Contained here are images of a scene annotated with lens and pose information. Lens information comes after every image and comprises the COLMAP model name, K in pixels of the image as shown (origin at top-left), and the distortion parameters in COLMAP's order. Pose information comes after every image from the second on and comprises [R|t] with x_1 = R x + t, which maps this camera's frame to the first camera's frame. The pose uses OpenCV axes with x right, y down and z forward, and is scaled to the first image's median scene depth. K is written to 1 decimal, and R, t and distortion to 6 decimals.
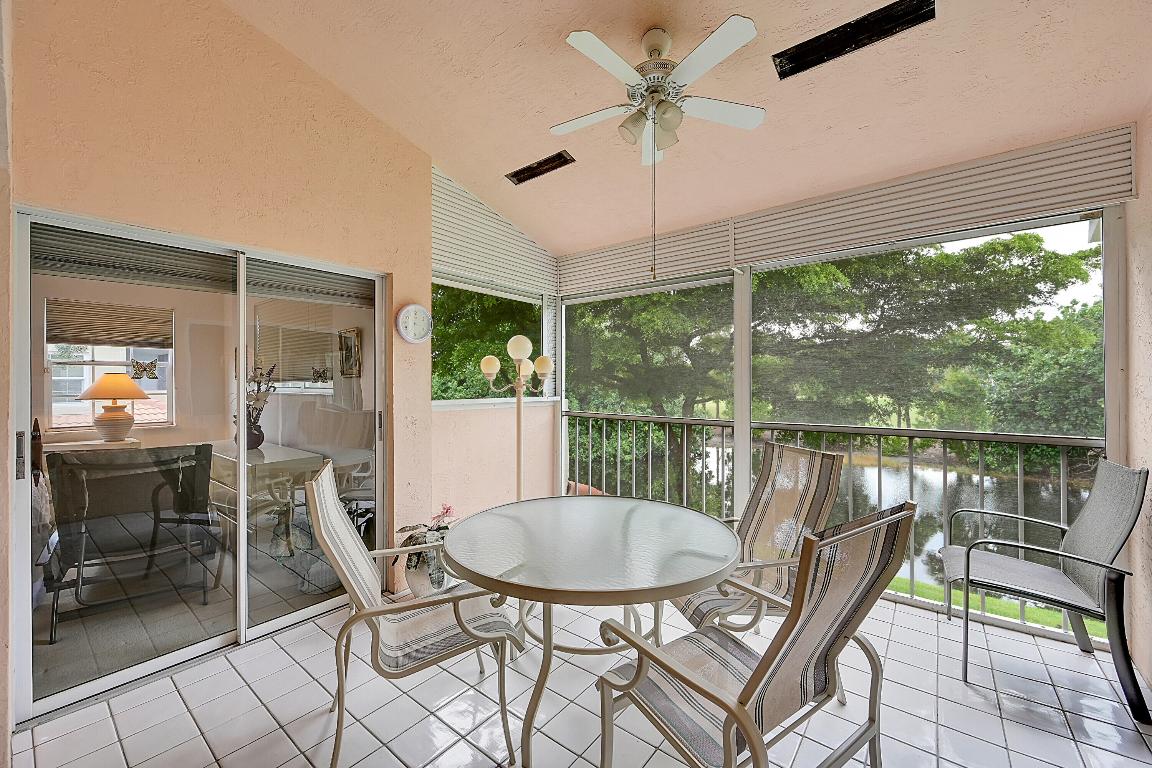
lens RADIAL K [[452.4, 0, 579.5], [0, 452.4, 384.2], [0, 0, 1]] dist [0.002945, -0.000011]
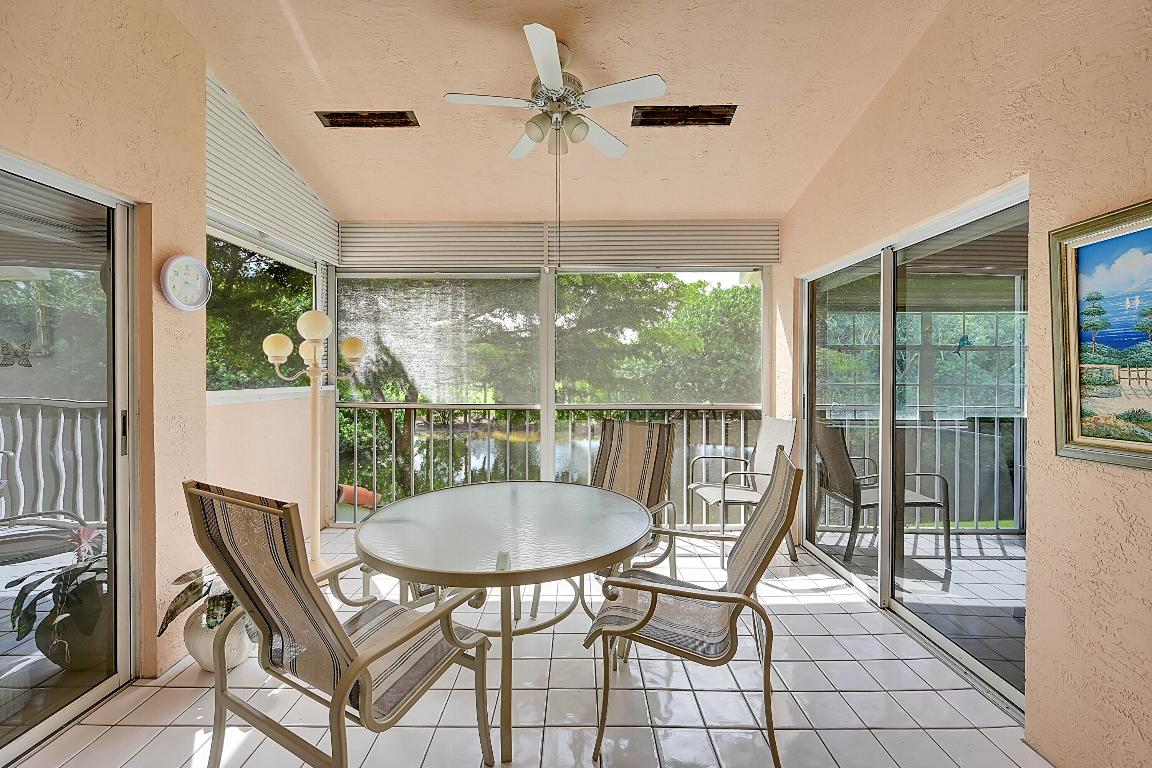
lens RADIAL K [[452.4, 0, 580.9], [0, 452.4, 378.7], [0, 0, 1]] dist [0.002945, -0.000011]
pose [[0.790000, -0.007564, 0.613061, -0.260539], [-0.002487, 0.999876, 0.015541, 0.000560], [-0.613102, -0.013802, 0.789883, 0.059258]]
